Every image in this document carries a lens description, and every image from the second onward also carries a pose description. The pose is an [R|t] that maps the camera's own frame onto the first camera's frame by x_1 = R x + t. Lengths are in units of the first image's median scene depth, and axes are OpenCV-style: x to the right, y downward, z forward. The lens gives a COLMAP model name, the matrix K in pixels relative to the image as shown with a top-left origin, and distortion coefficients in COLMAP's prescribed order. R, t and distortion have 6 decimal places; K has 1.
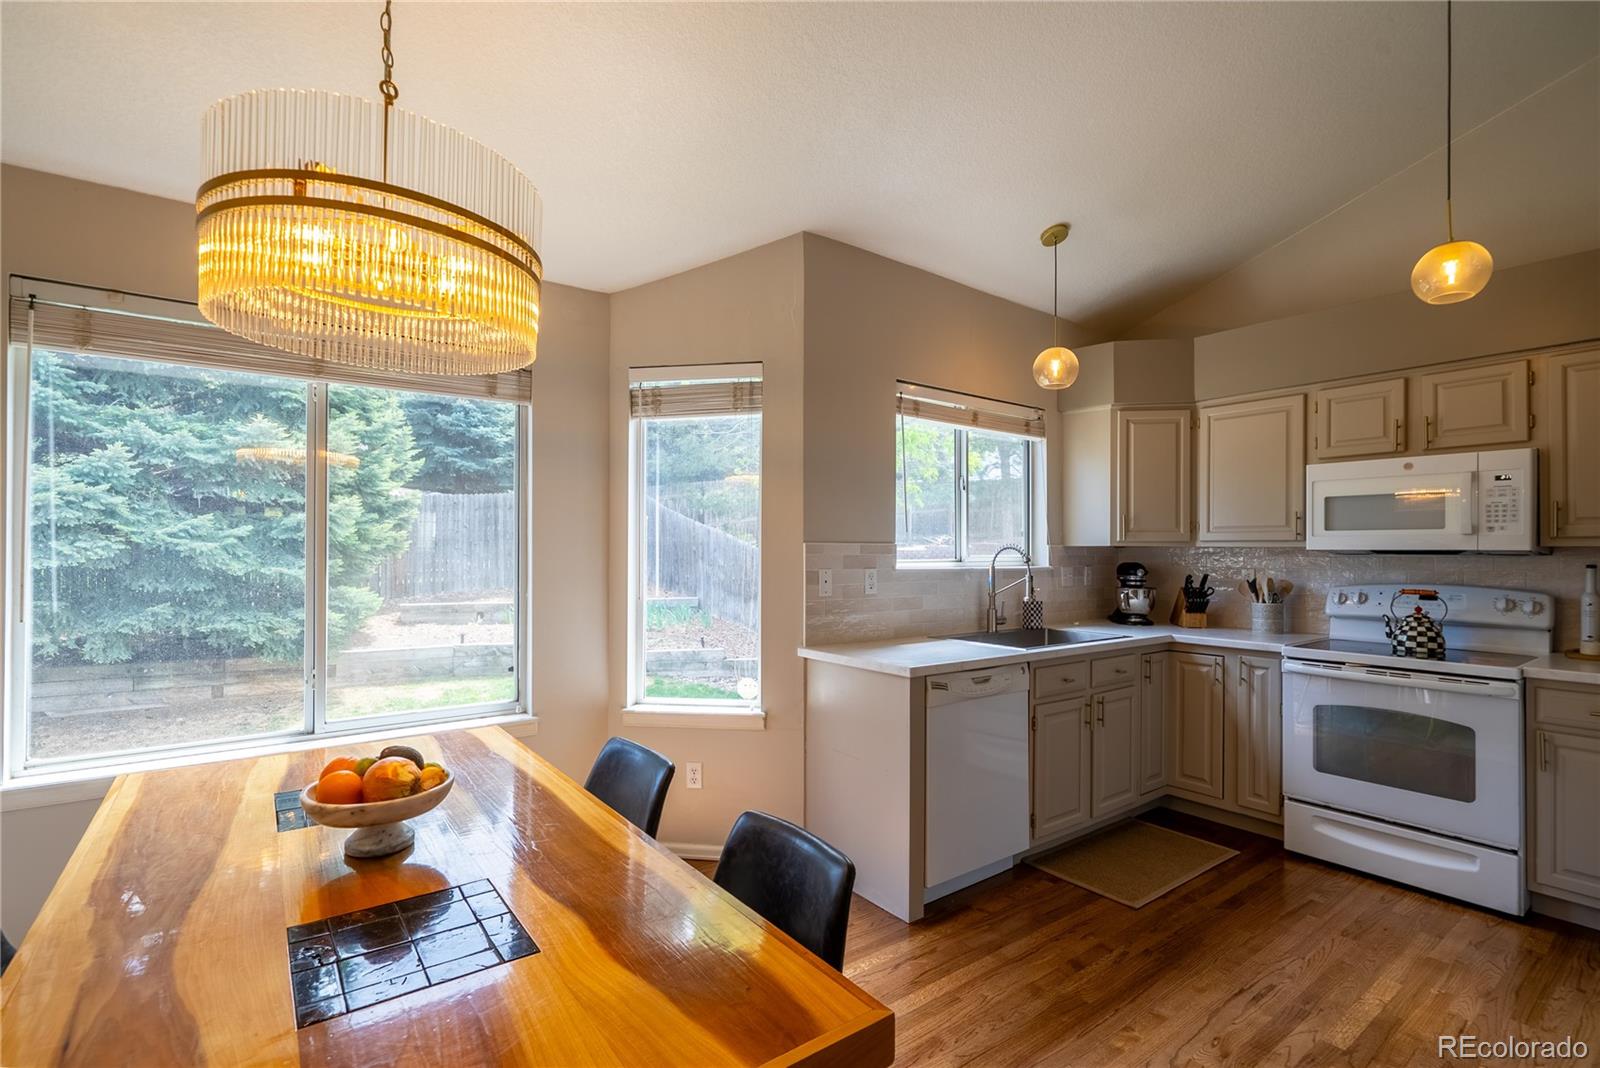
lens RADIAL K [[735.2, 0, 798.5], [0, 735.2, 549.3], [0, 0, 1]] dist [-0.001180, 0.001274]
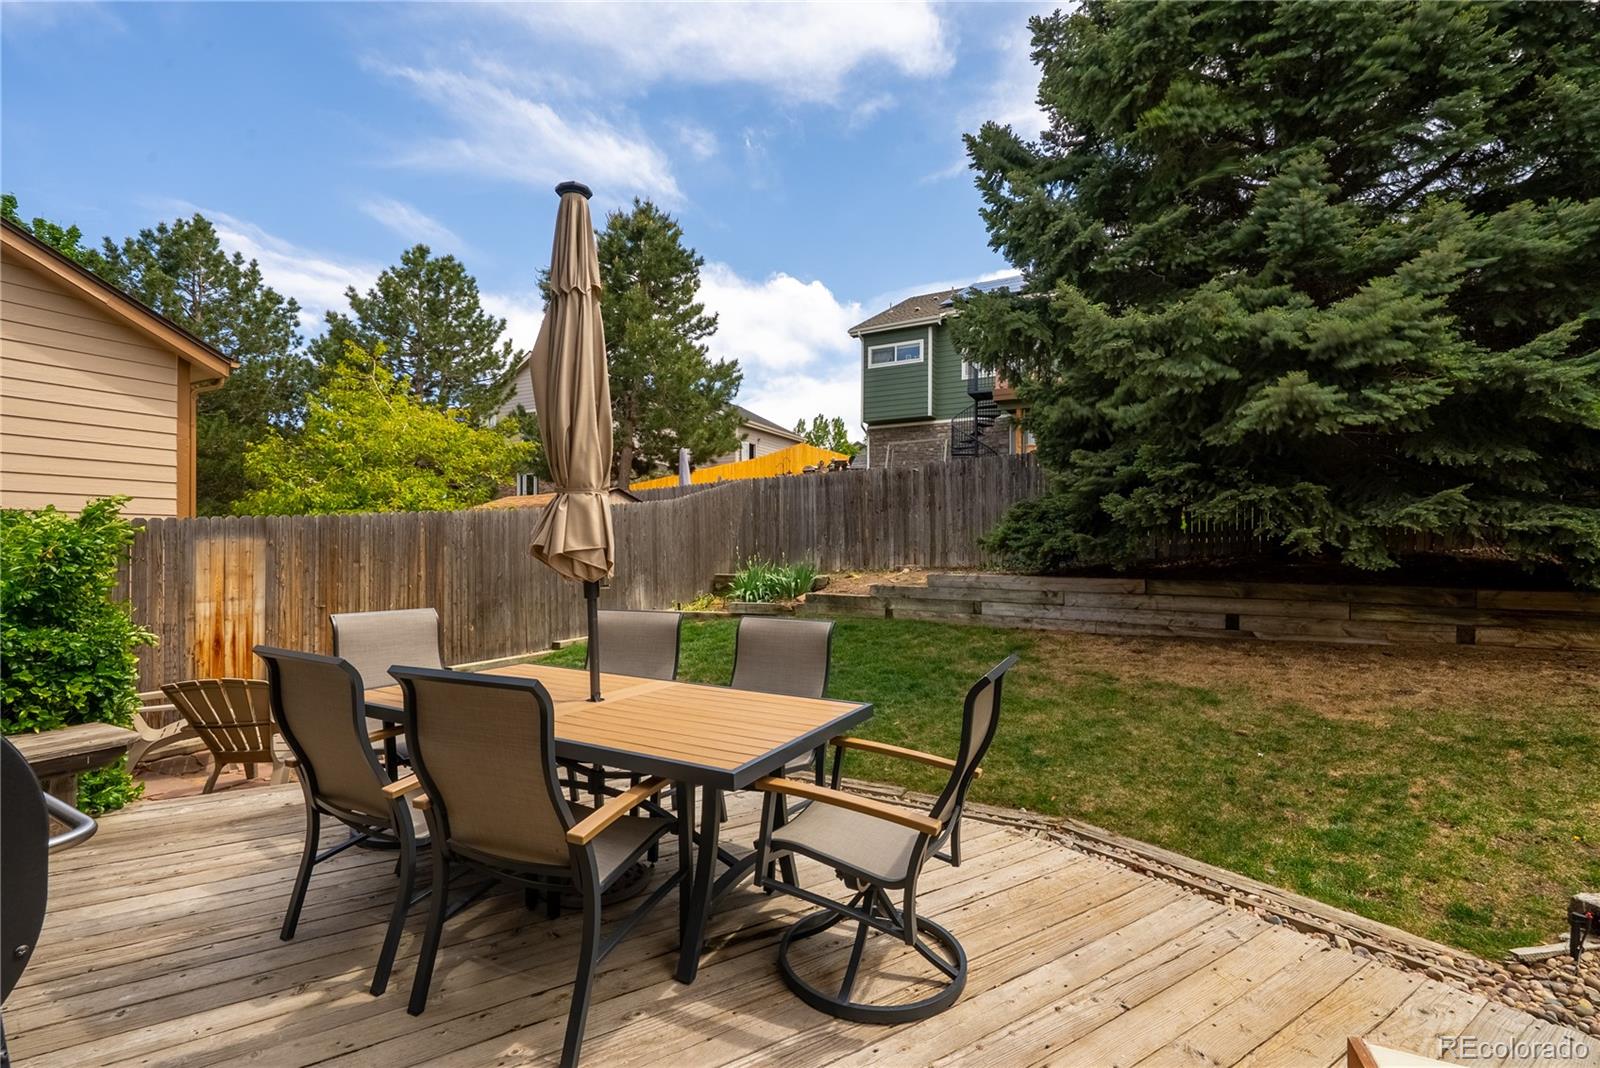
lens RADIAL K [[697.6, 0, 794.7], [0, 697.6, 547.9], [0, 0, 1]] dist [-0.004096, 0.001389]
pose [[0.414251, -0.002220, -0.910160, -1.139360], [0.000069, 0.999997, -0.002407, 0.283853], [0.910163, 0.000934, 0.414250, 0.352271]]
